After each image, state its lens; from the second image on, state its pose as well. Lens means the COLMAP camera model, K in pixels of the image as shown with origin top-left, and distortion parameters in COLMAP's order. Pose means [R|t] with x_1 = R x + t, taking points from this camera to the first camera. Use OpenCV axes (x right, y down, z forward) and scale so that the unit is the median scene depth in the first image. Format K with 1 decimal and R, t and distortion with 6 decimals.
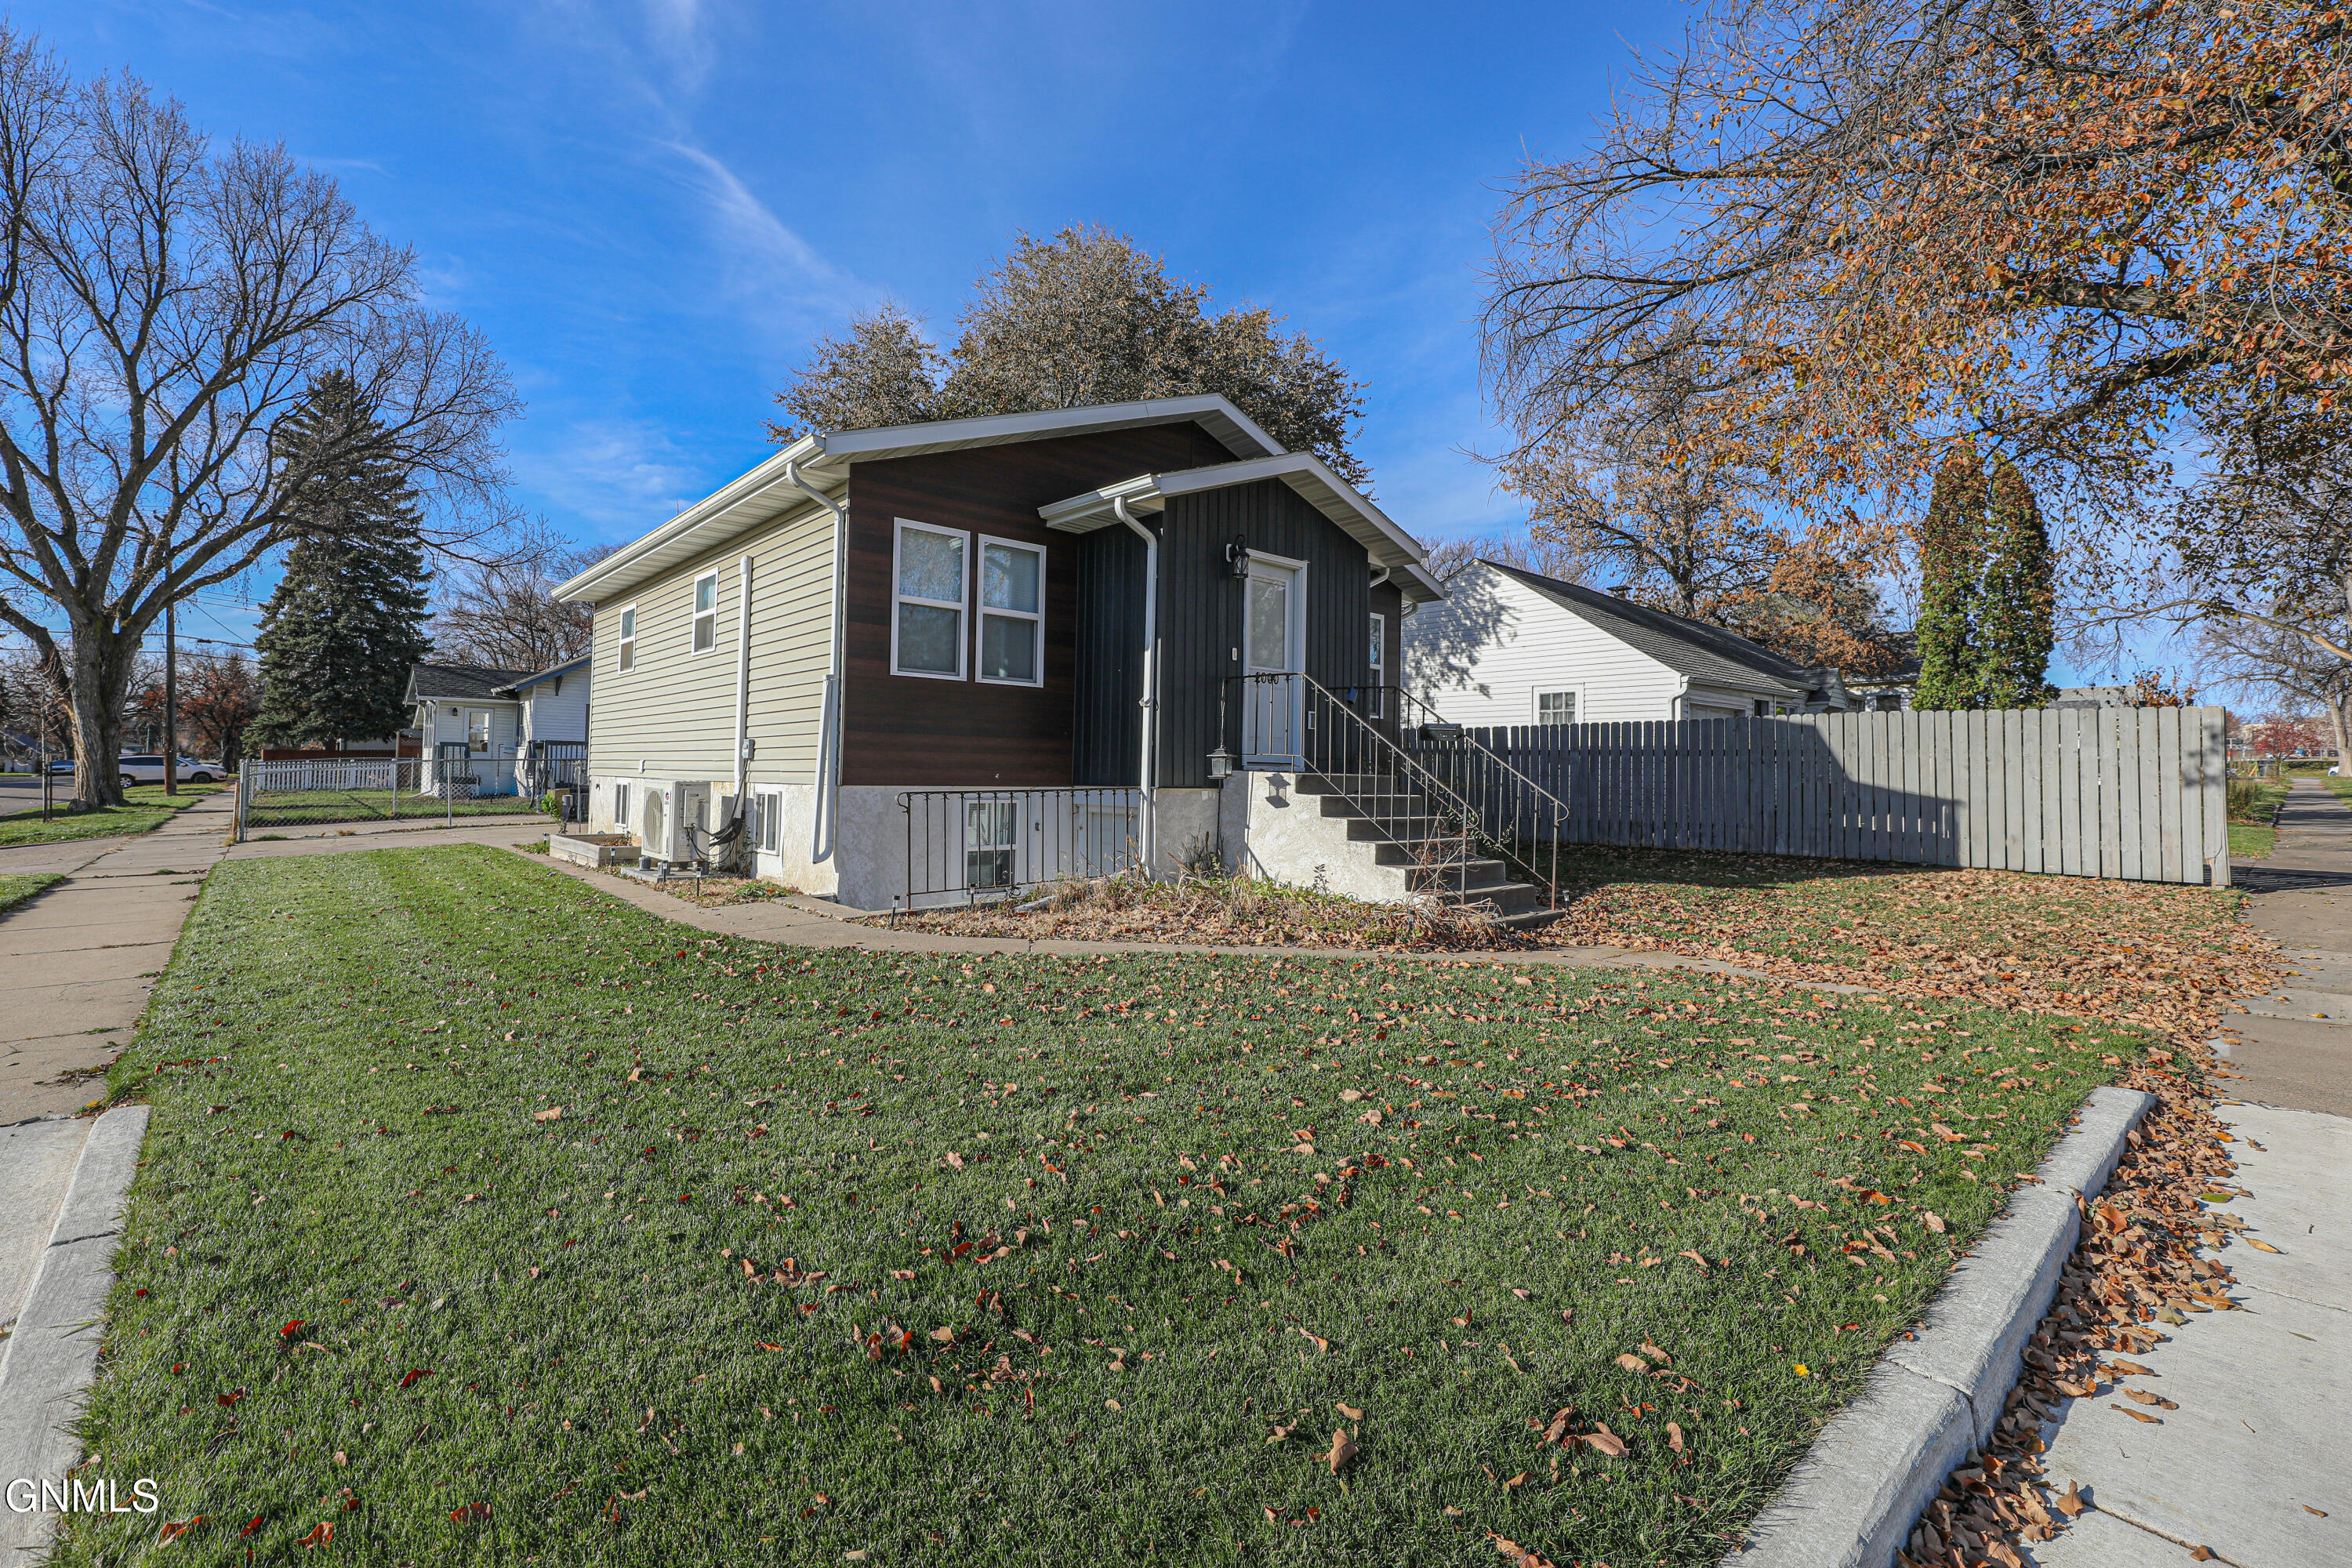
lens RADIAL K [[923.5, 0, 1172.8], [0, 923.5, 738.5], [0, 0, 1]] dist [-0.004372, 0.000022]
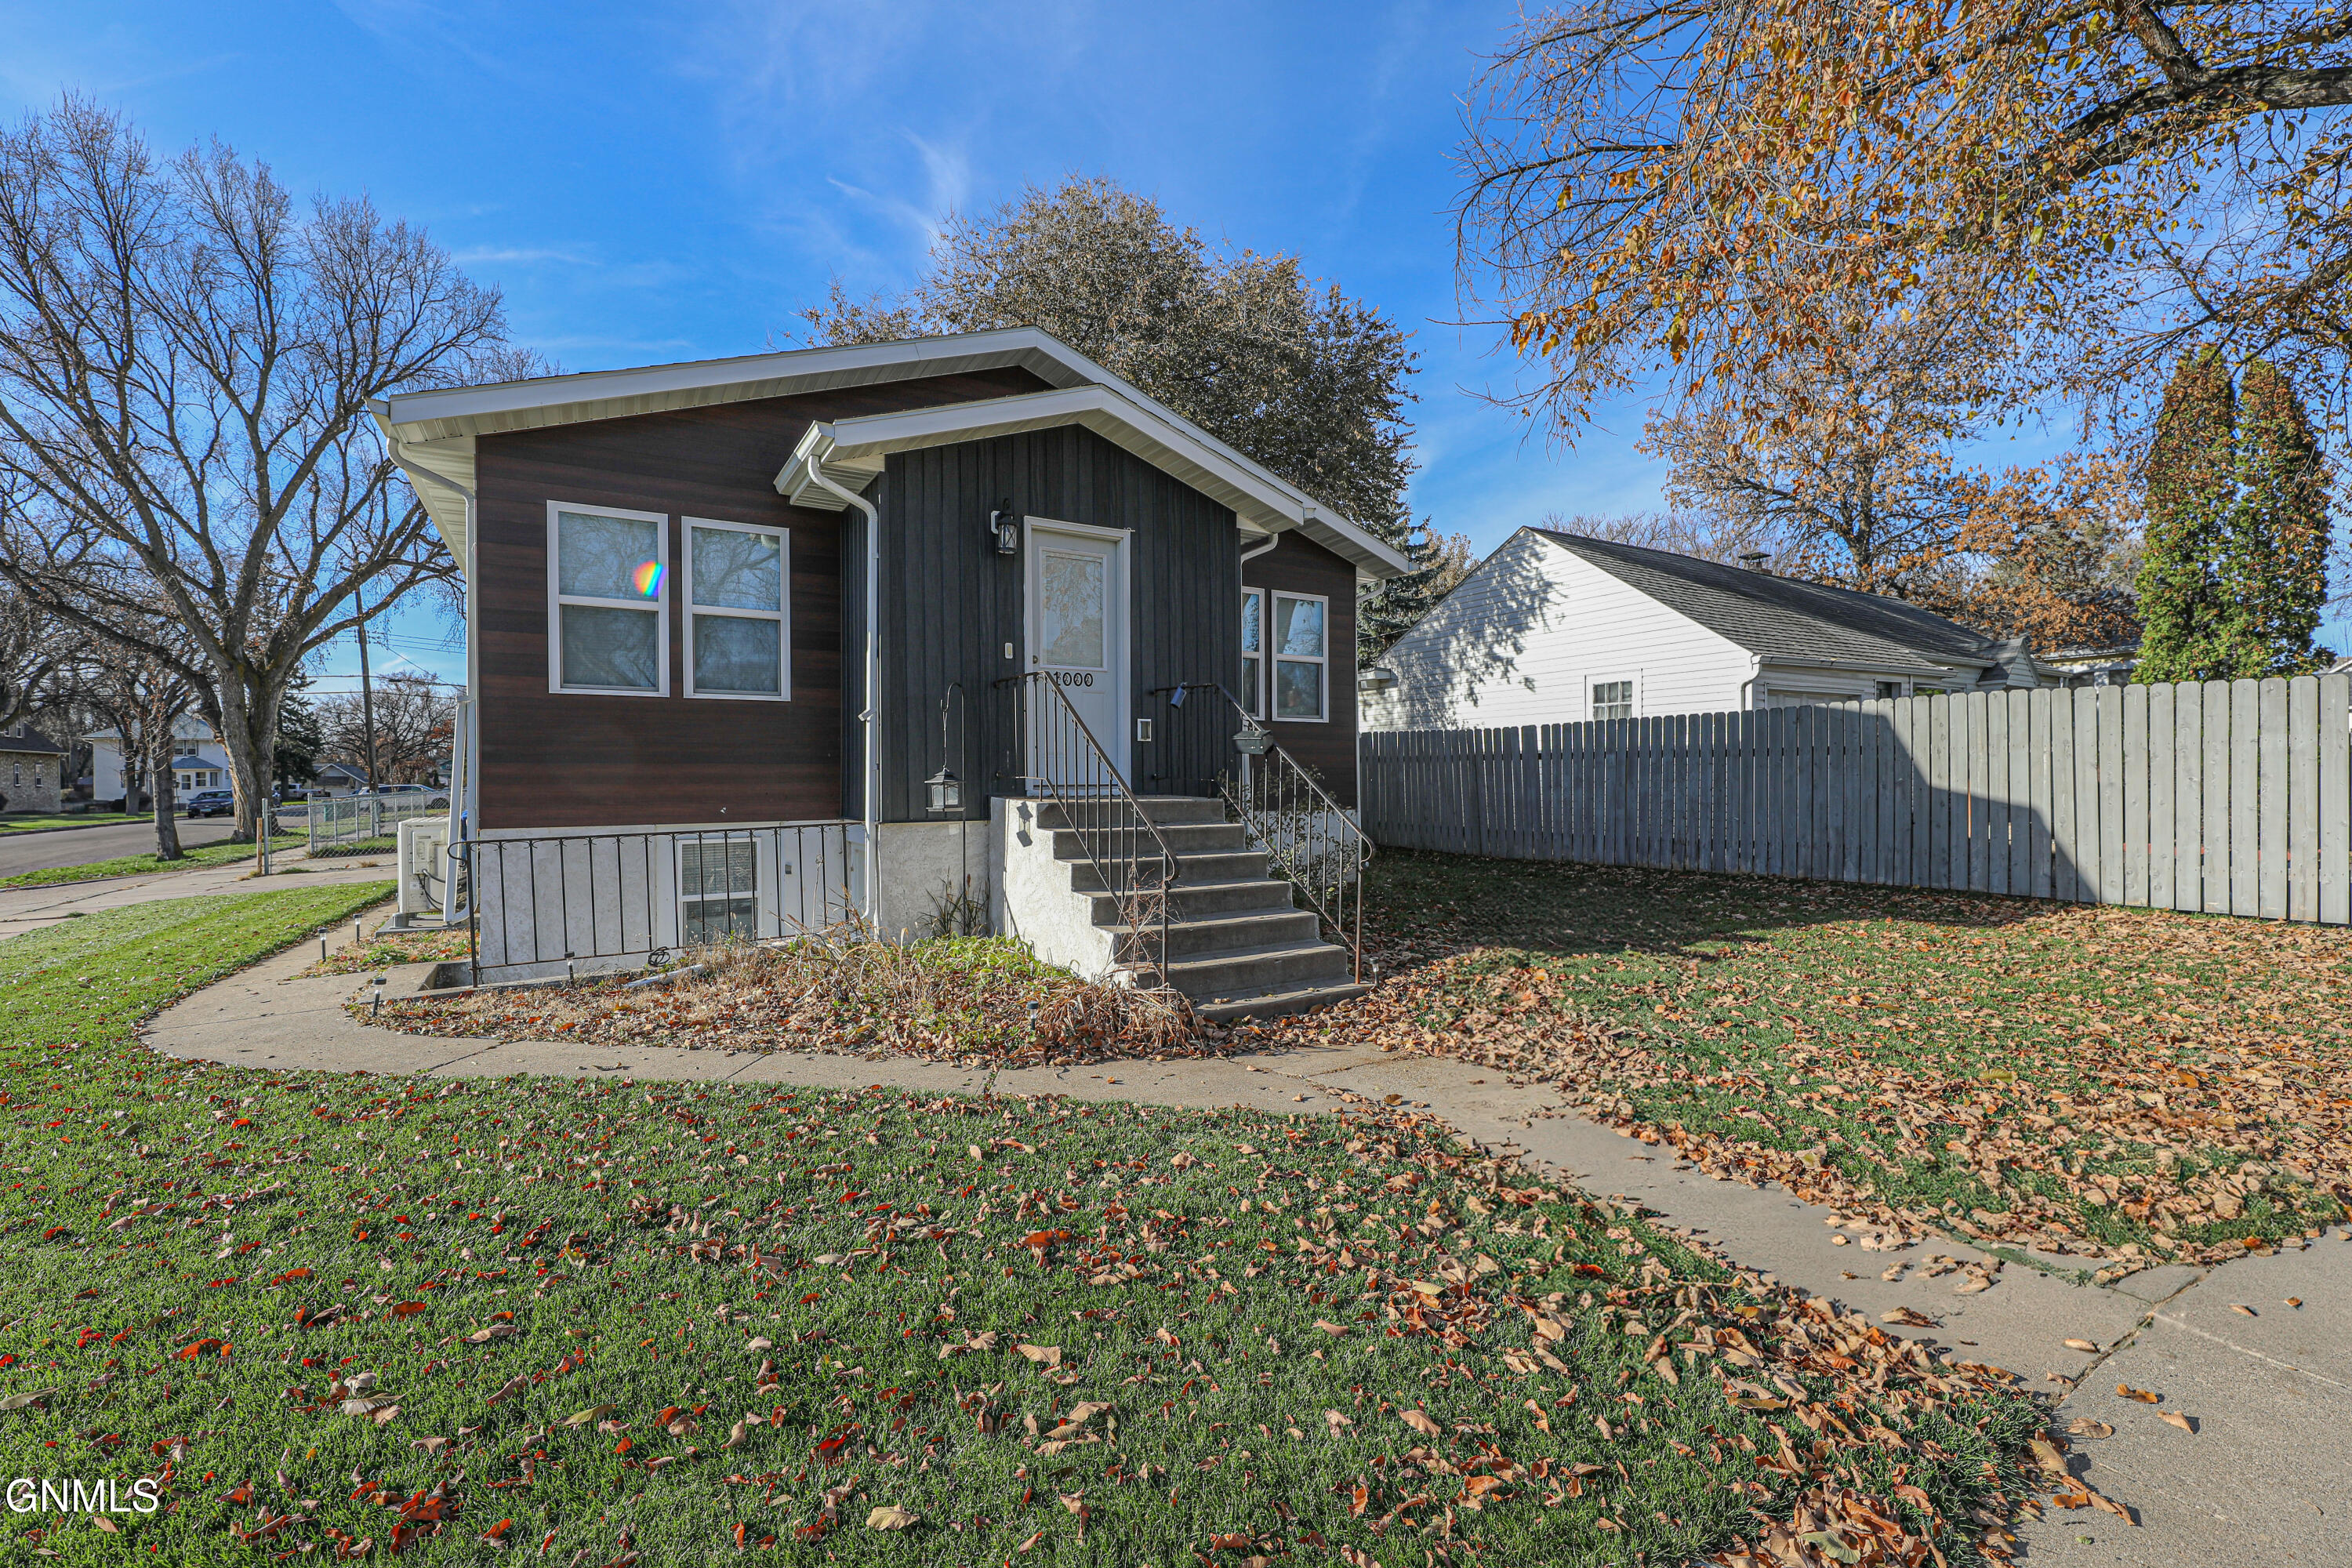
lens RADIAL K [[949.3, 0, 1171.7], [0, 949.3, 788.6], [0, 0, 1]] dist [0.003297, -0.004779]
pose [[0.989701, -0.022021, -0.141444, 0.165010], [0.028349, 0.998678, 0.042878, -0.001936], [0.140313, -0.046446, 0.989017, 0.105847]]
